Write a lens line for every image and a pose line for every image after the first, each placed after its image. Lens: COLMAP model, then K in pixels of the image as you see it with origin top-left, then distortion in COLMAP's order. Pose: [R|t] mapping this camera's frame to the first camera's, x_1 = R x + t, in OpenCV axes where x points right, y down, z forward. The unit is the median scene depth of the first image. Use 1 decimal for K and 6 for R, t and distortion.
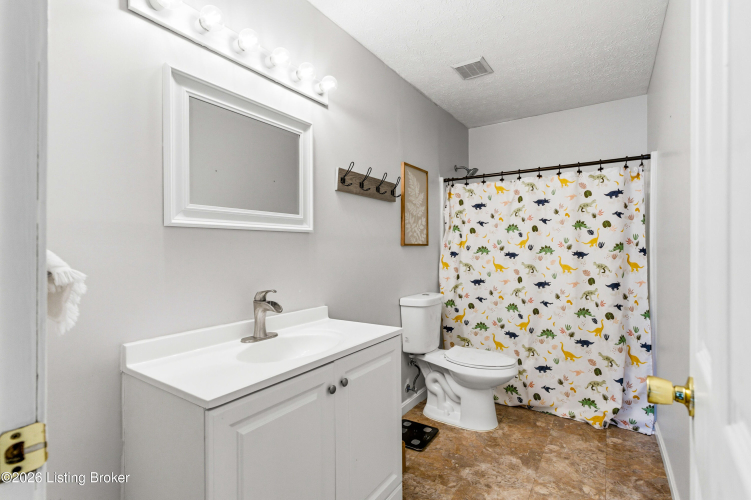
lens RADIAL K [[352.3, 0, 375.6], [0, 352.3, 247.6], [0, 0, 1]] dist [0.001939, 0.002462]
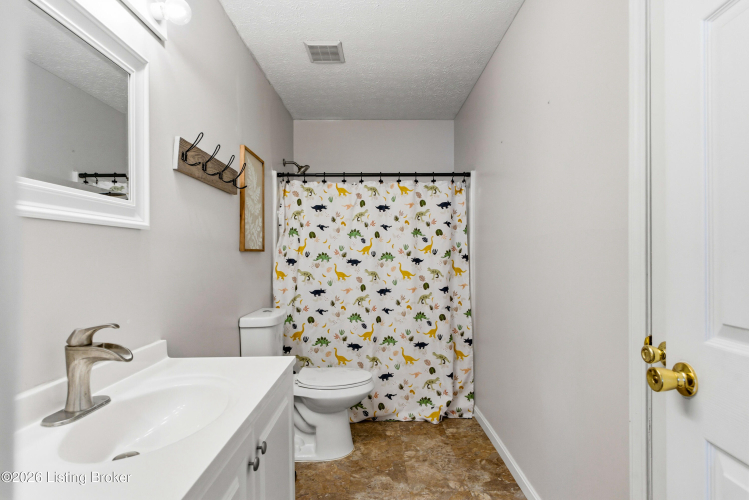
lens RADIAL K [[386.4, 0, 375.3], [0, 386.4, 254.9], [0, 0, 1]] dist [0.000091, 0.002432]
pose [[0.829399, 0.000982, 0.558656, -0.168974], [-0.001173, 0.999999, -0.000016, 0.002382], [-0.558656, -0.000642, 0.829400, 0.128310]]
